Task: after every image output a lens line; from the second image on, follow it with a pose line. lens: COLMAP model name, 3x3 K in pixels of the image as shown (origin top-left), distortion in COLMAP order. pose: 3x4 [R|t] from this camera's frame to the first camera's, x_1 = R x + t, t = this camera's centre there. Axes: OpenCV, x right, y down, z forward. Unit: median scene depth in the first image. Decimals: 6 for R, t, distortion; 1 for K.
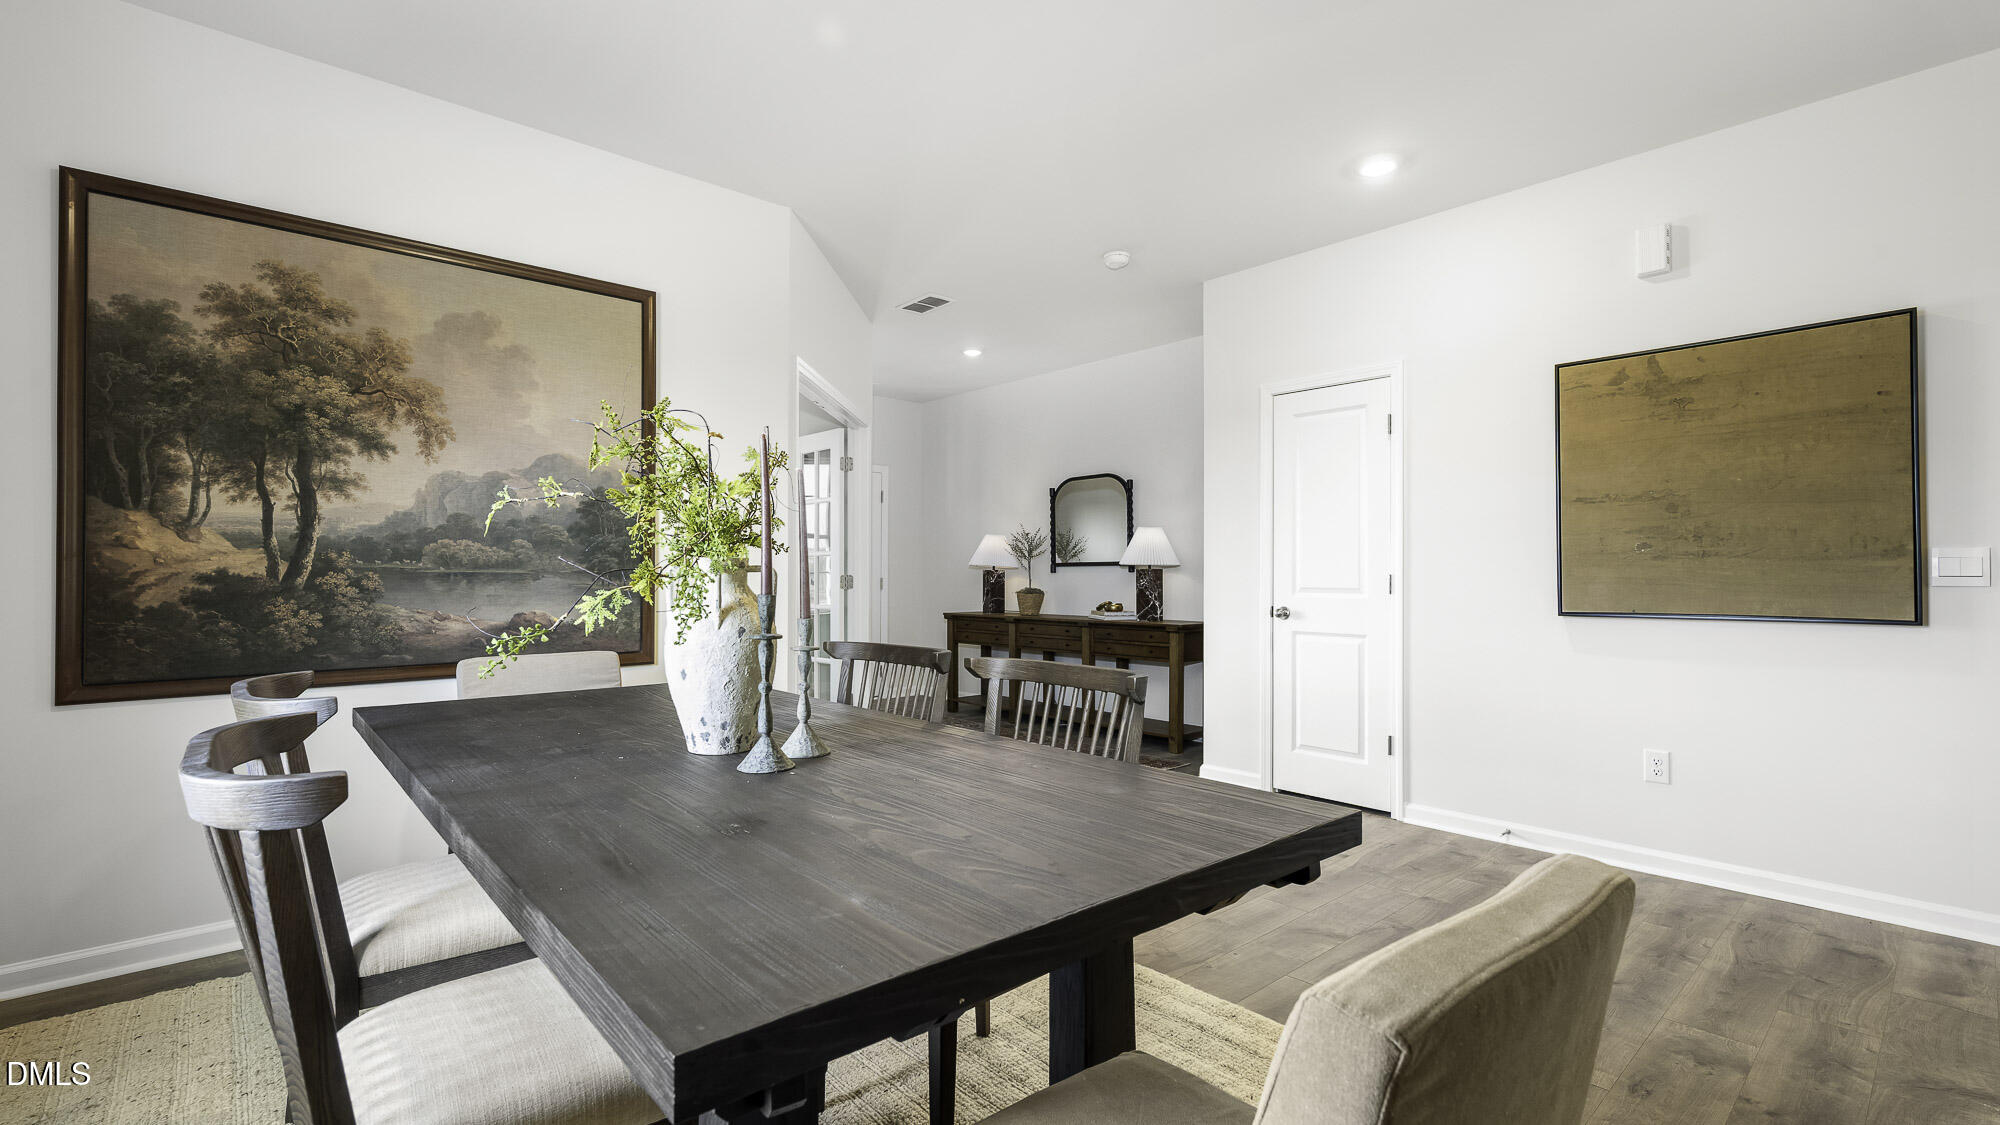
lens RADIAL K [[883.0, 0, 995.4], [0, 883.0, 568.7], [0, 0, 1]] dist [-0.001794, -0.000257]
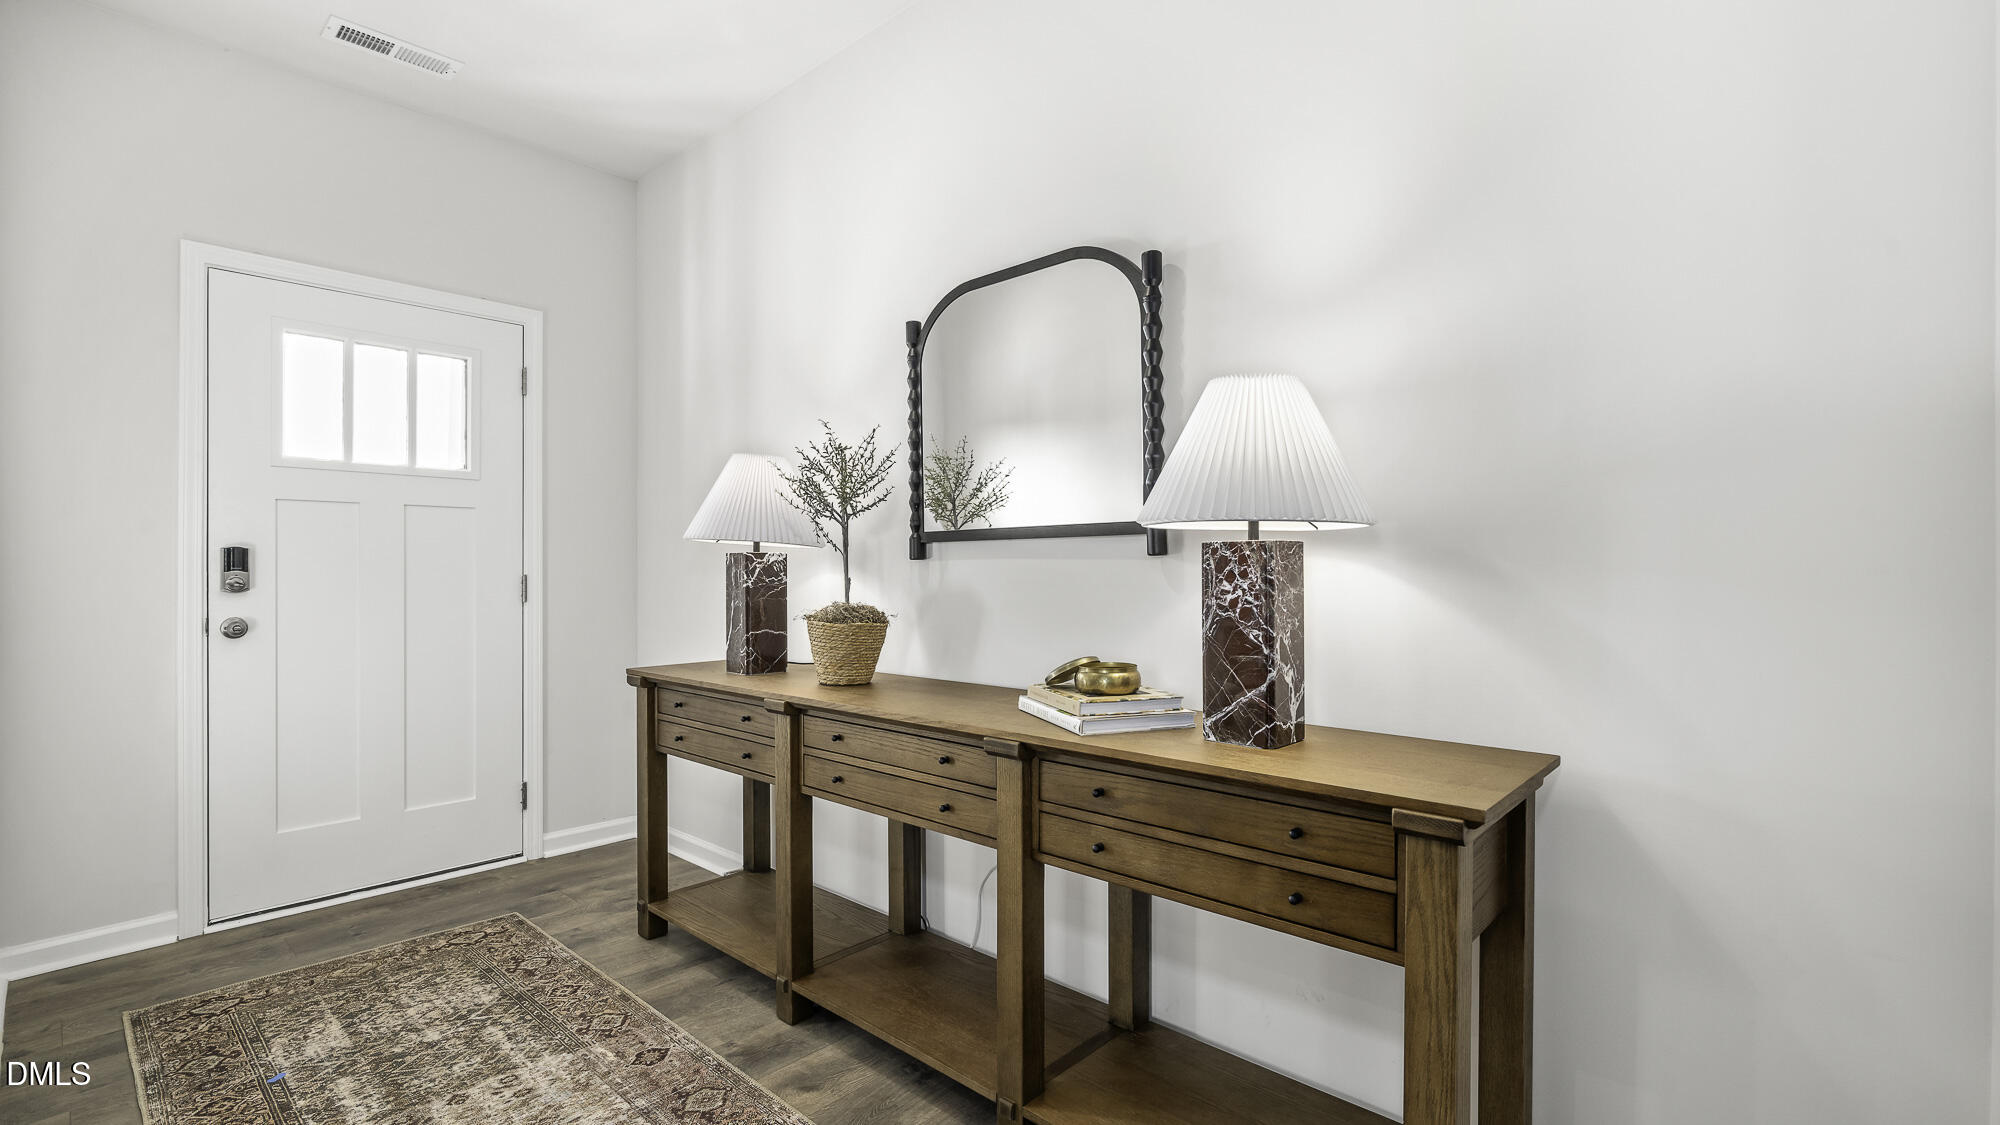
lens RADIAL K [[883.0, 0, 995.4], [0, 883.0, 568.7], [0, 0, 1]] dist [-0.001794, -0.000257]
pose [[0.995890, -0.004709, 0.090451, 0.065248], [0.003842, 0.999945, 0.009751, 0.005038], [-0.090491, -0.009363, 0.995853, 0.654849]]
